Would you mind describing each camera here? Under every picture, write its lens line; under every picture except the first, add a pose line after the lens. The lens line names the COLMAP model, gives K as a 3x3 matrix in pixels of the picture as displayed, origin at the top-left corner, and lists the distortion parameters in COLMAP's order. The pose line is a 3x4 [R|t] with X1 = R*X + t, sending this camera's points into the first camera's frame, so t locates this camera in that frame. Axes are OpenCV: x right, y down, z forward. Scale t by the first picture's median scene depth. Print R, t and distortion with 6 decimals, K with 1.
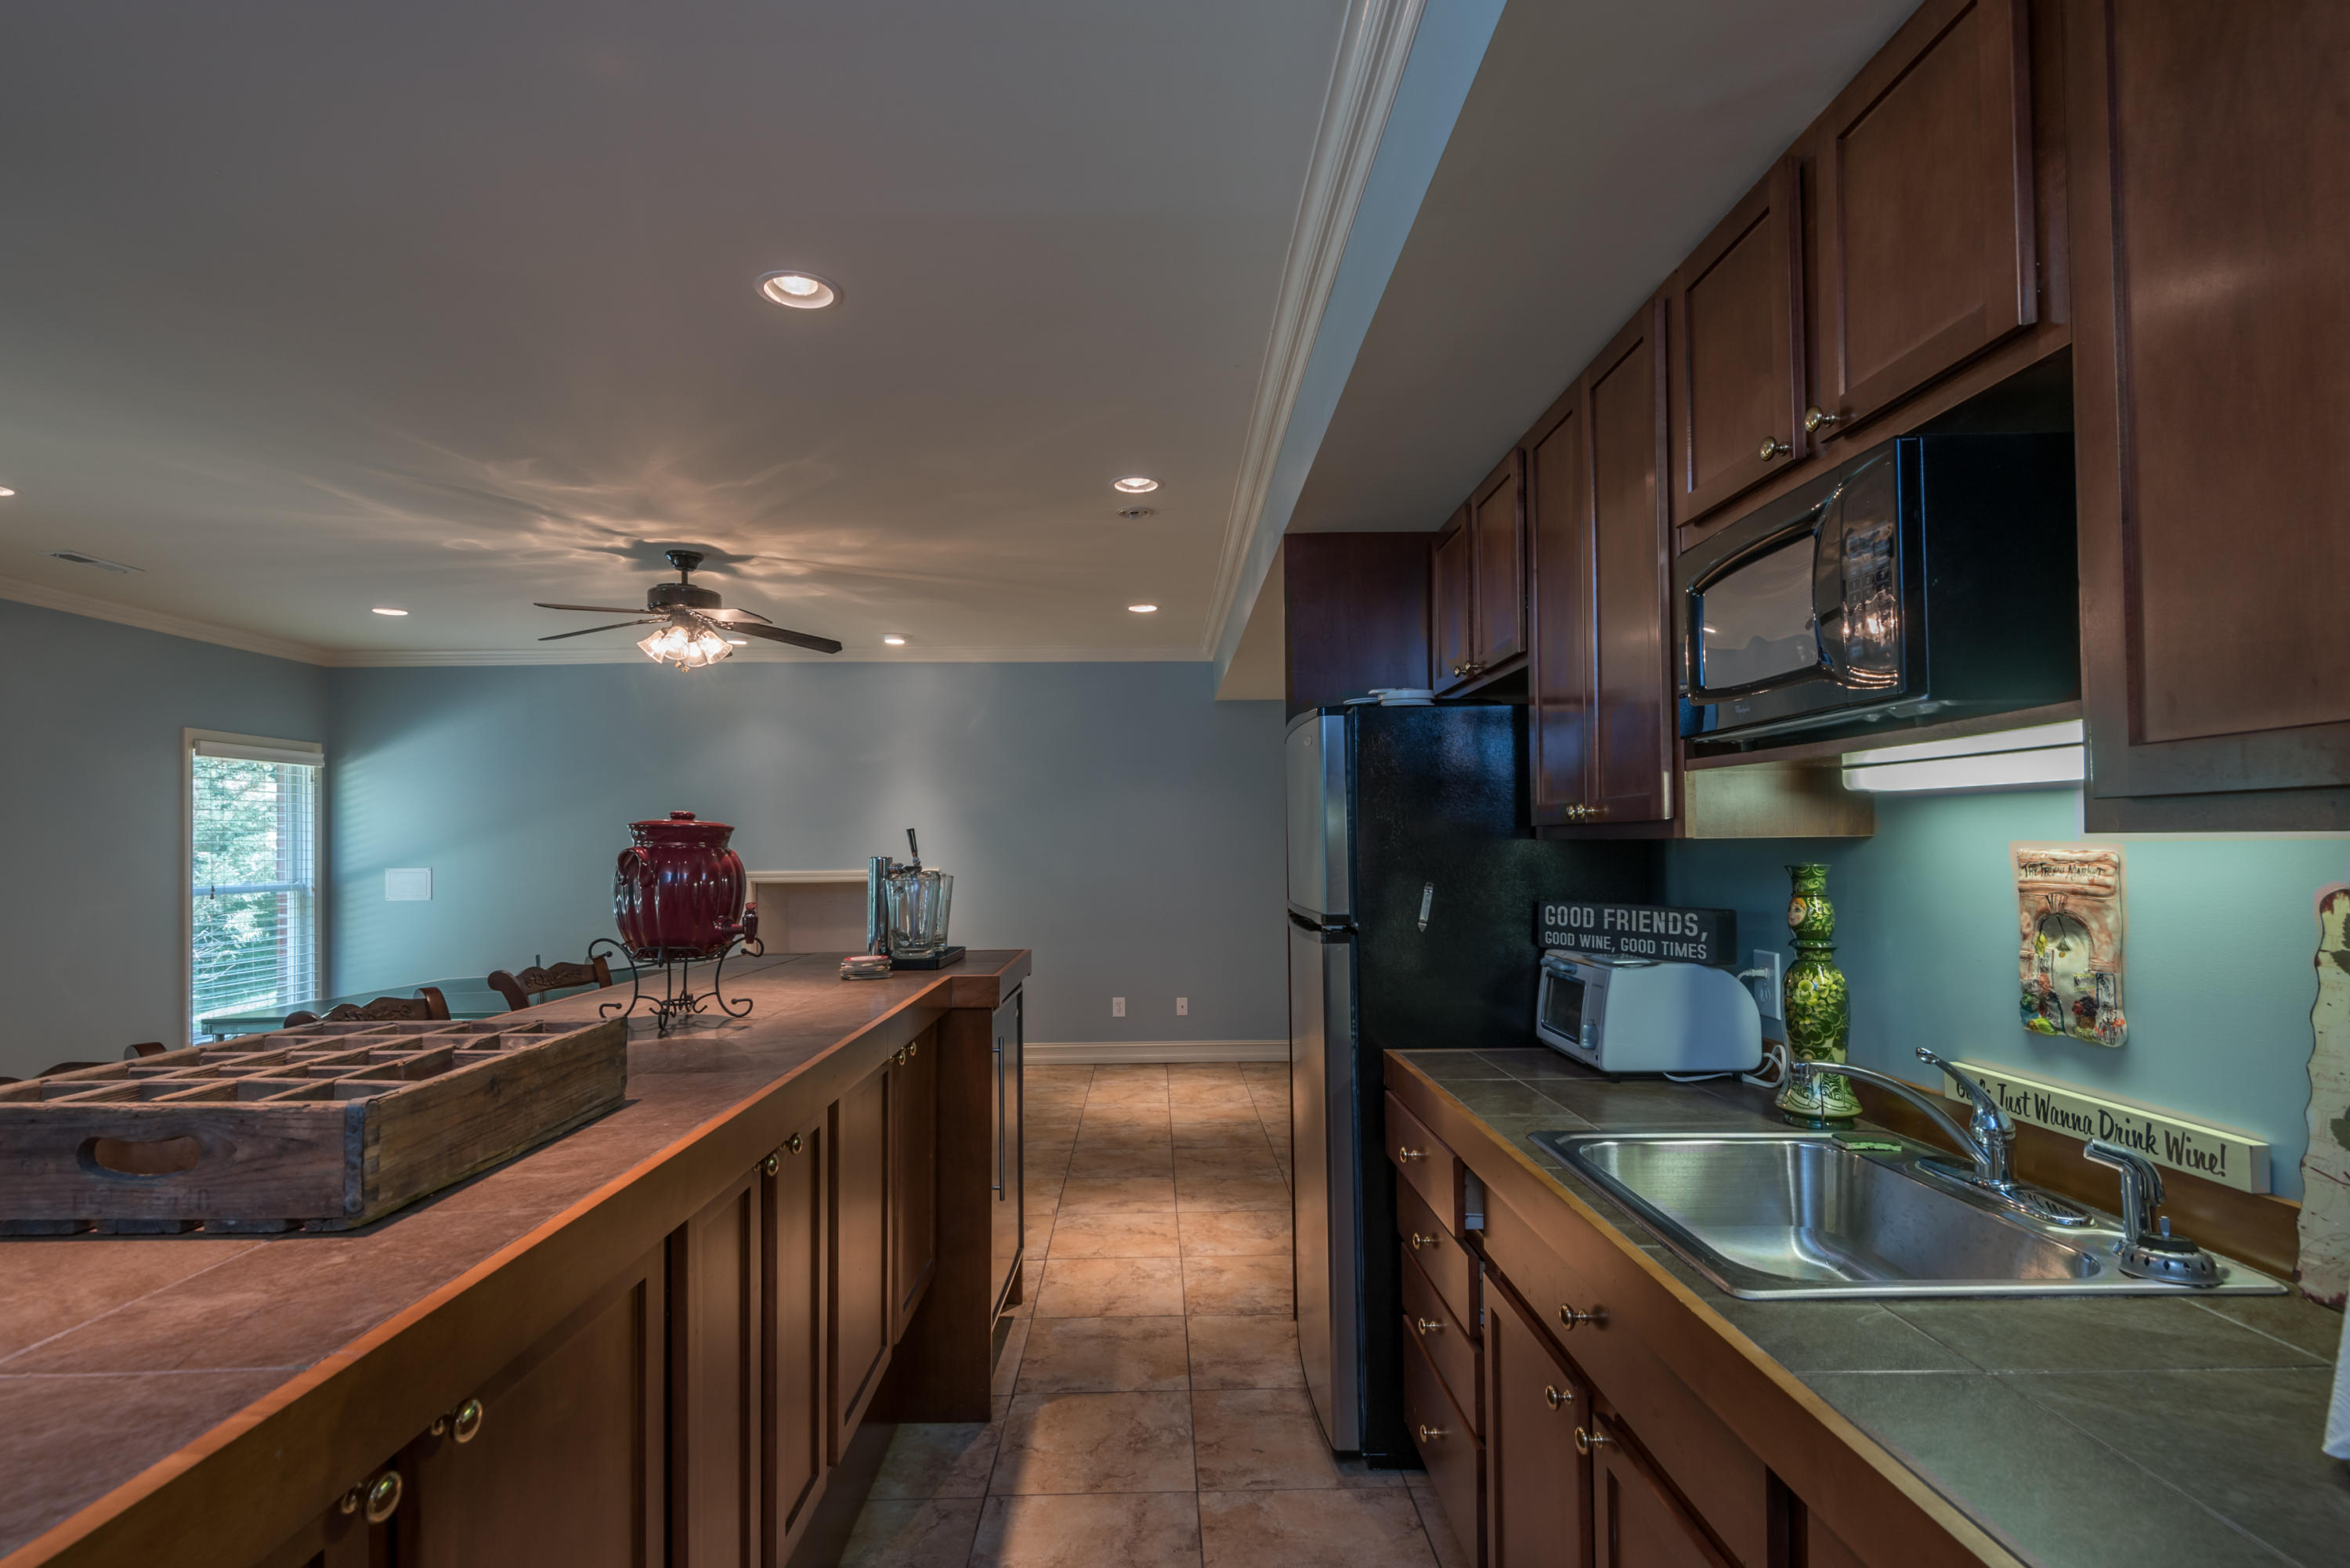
lens RADIAL K [[1112.7, 0, 1190.4], [0, 1112.7, 847.2], [0, 0, 1]] dist [0.037800, -0.027351]
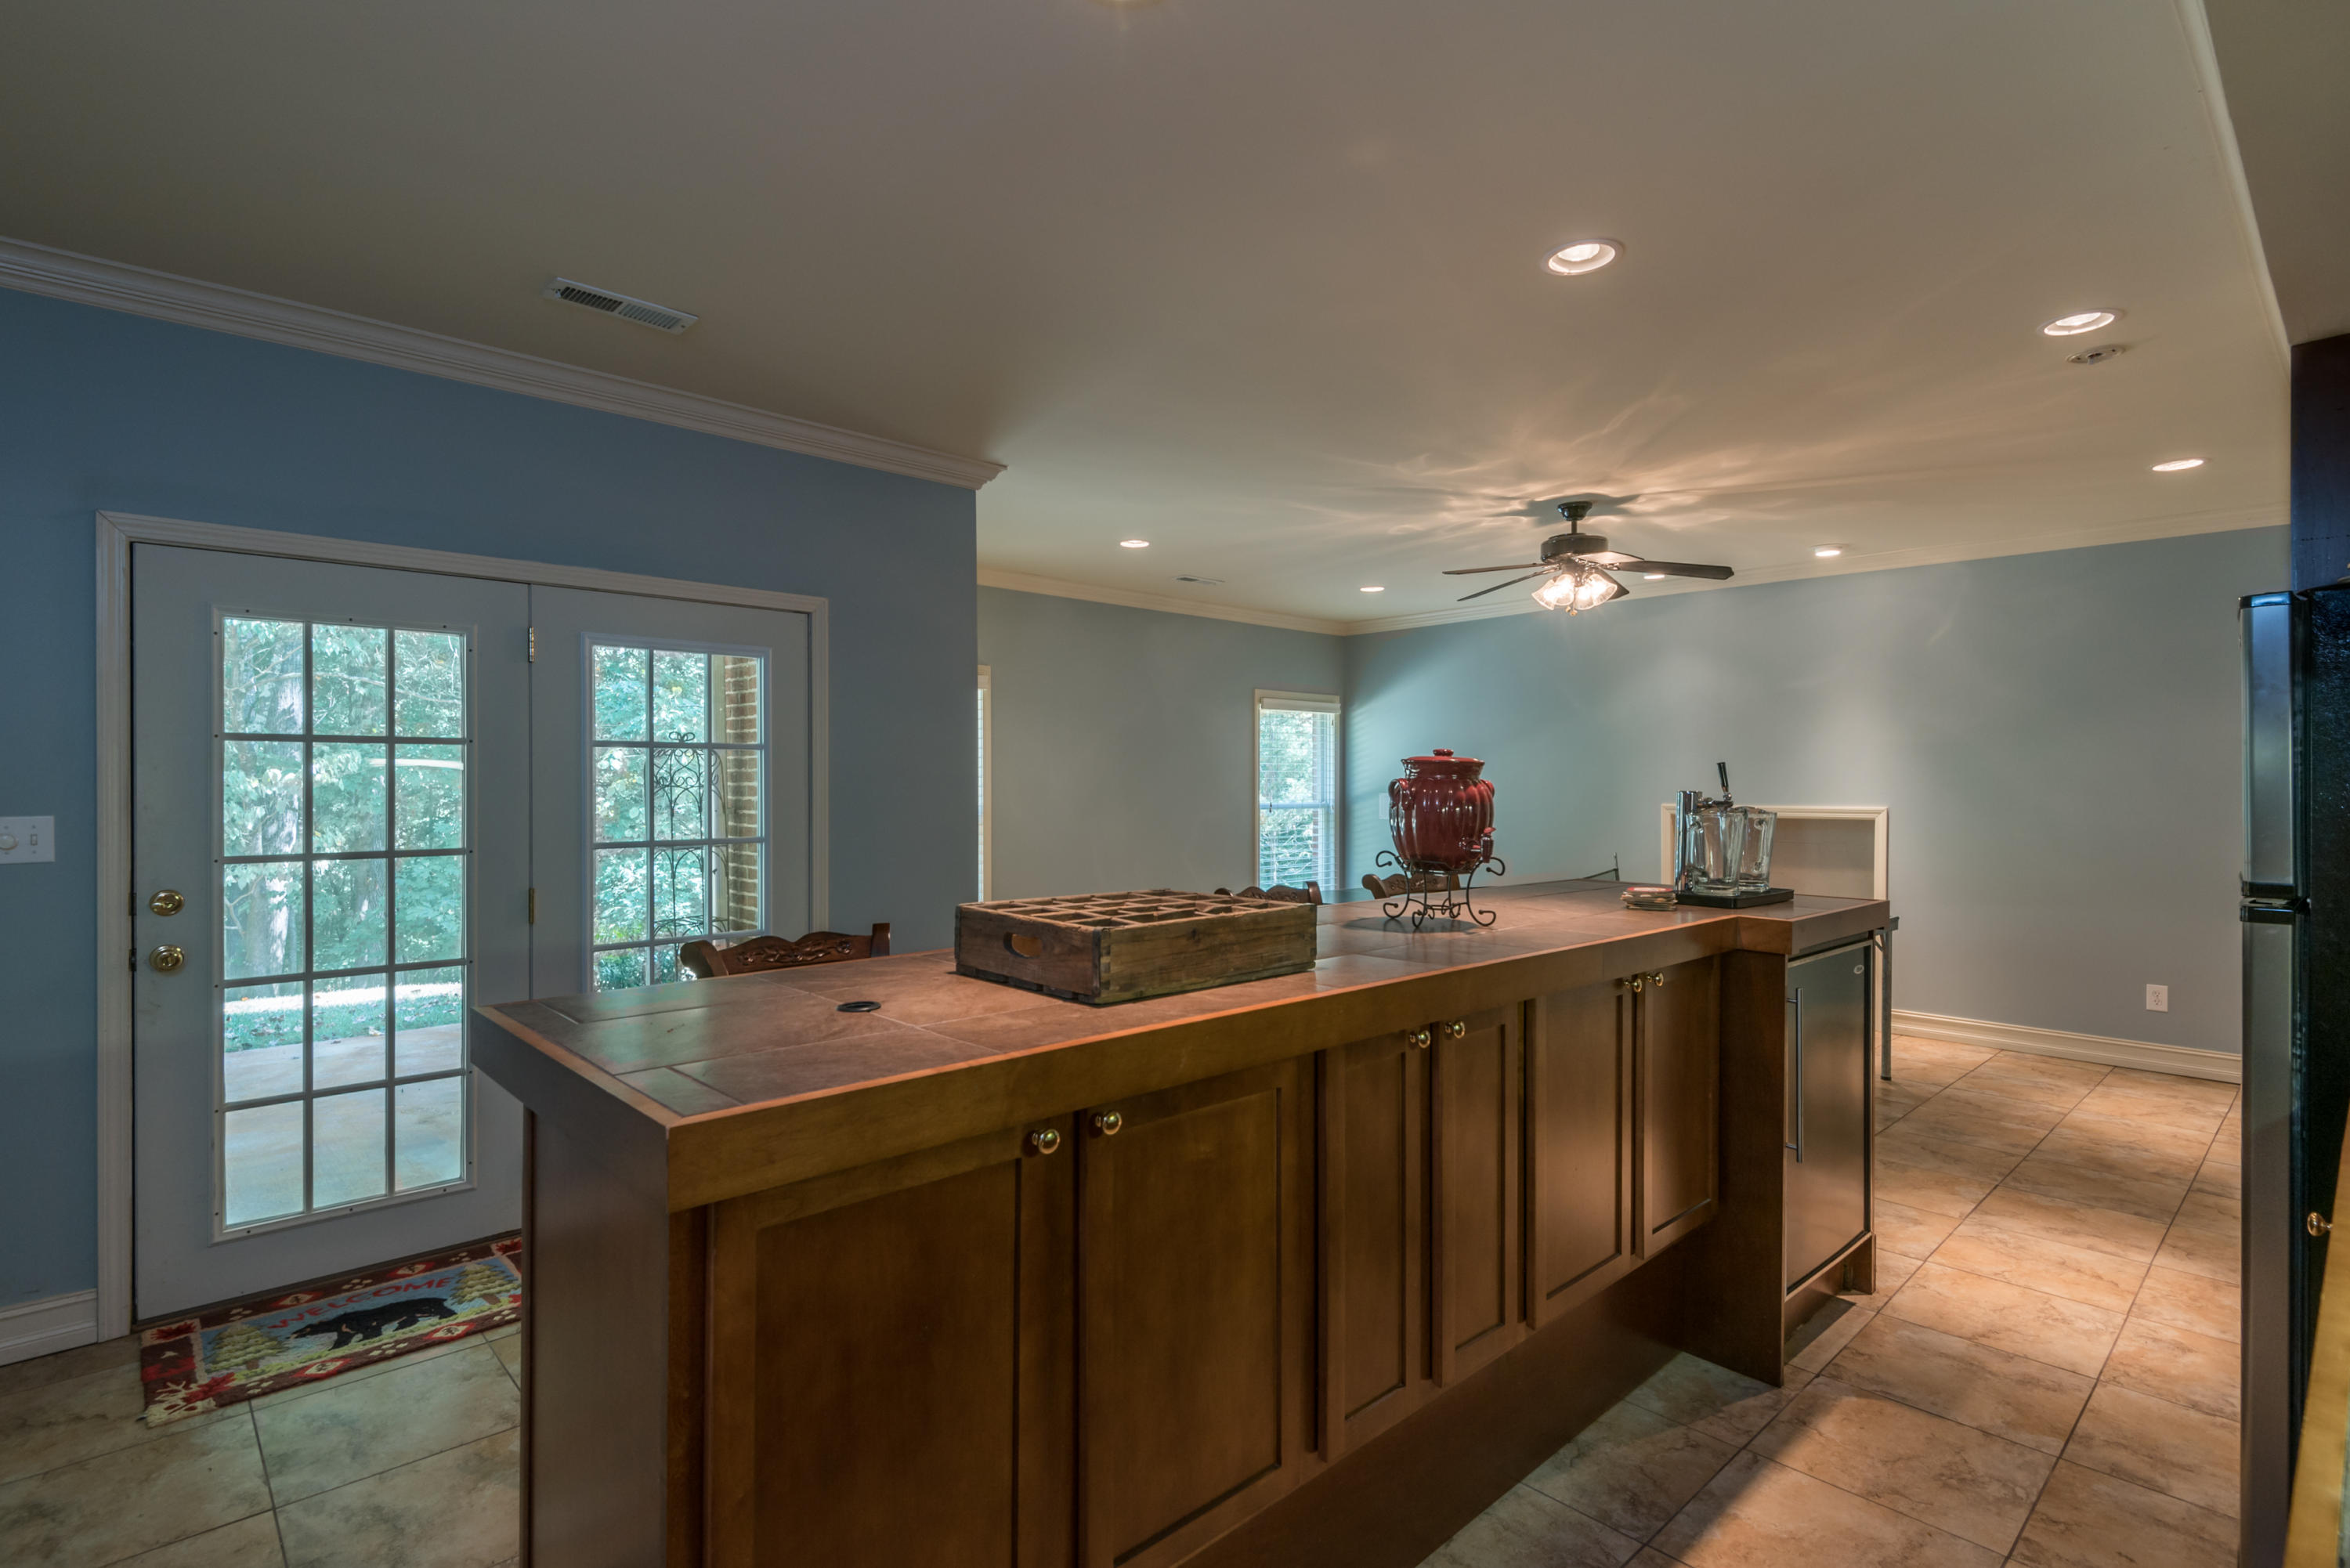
lens RADIAL K [[1113.6, 0, 1180.5], [0, 1113.6, 820.4], [0, 0, 1]] dist [0.033702, -0.024882]
pose [[0.674685, 0.039629, -0.737041, 0.133193], [-0.012408, 0.999025, 0.042358, -0.001561], [0.738001, -0.019433, 0.674520, -0.006031]]
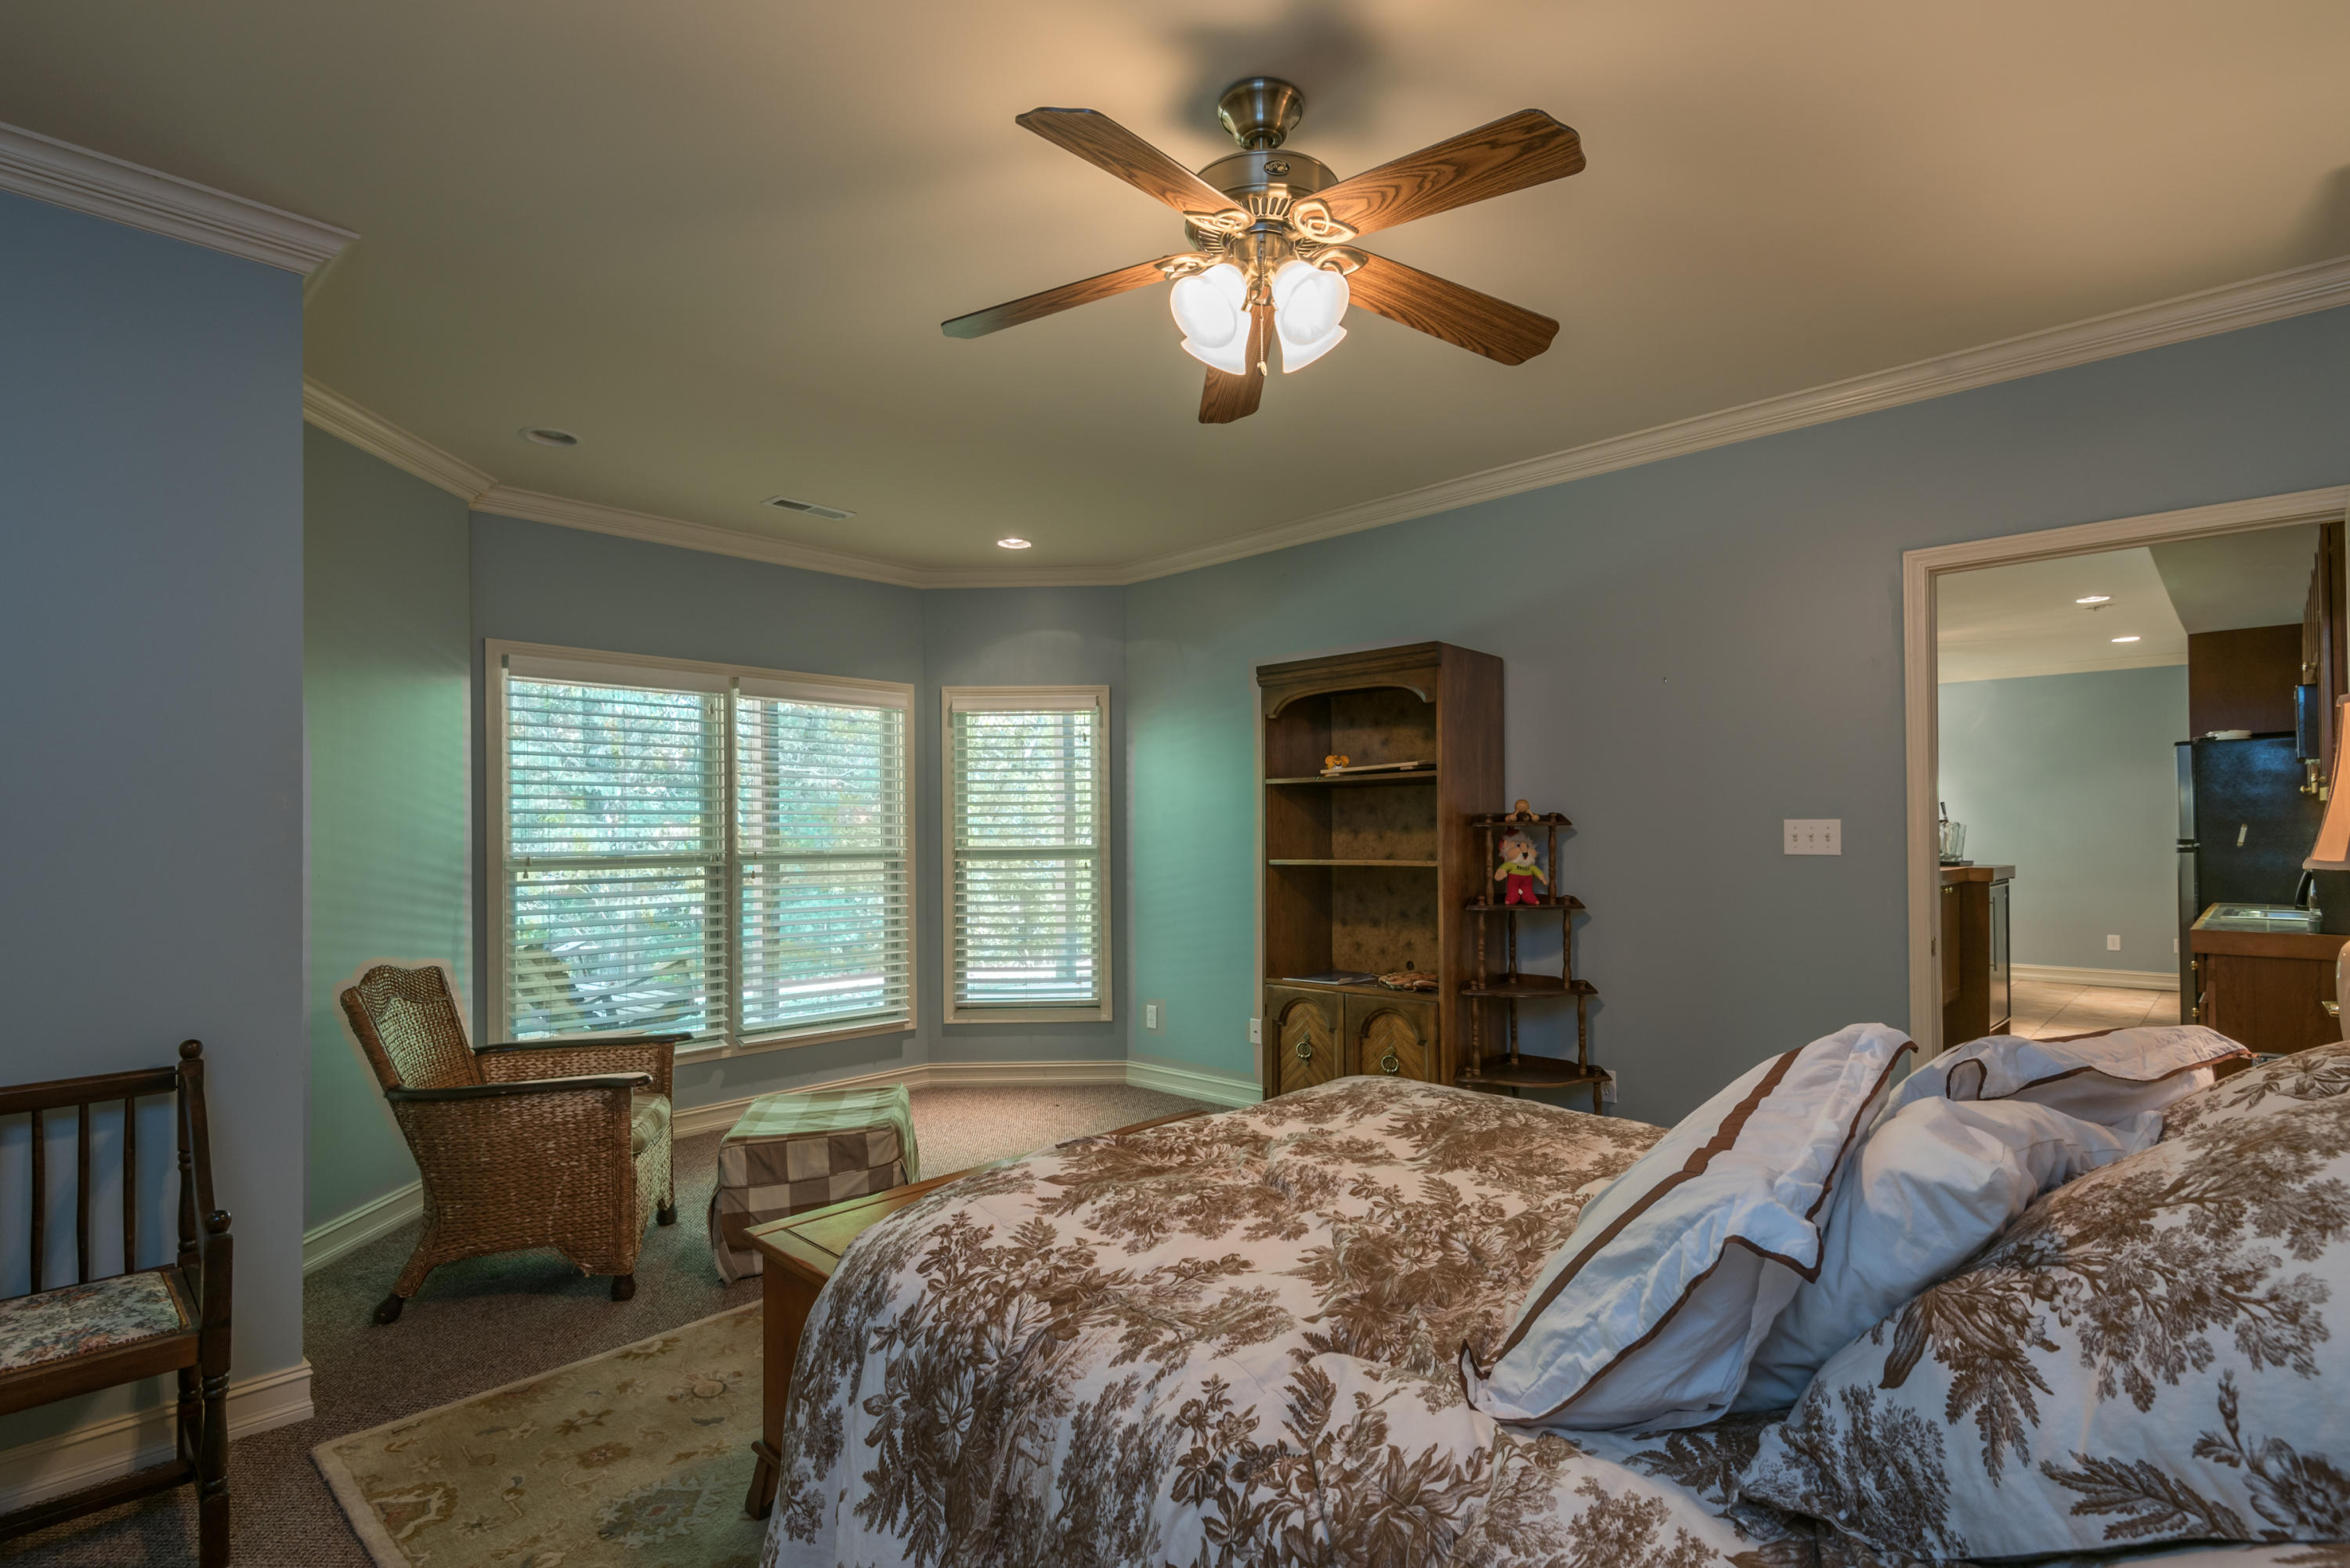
lens RADIAL K [[1113.6, 0, 1180.5], [0, 1113.6, 820.4], [0, 0, 1]] dist [0.033702, -0.024882]
pose [[0.701585, 0.003183, -0.712578, 0.221478], [-0.003704, 0.999993, 0.000819, 0.020346], [0.712576, 0.002065, 0.701592, -1.322429]]
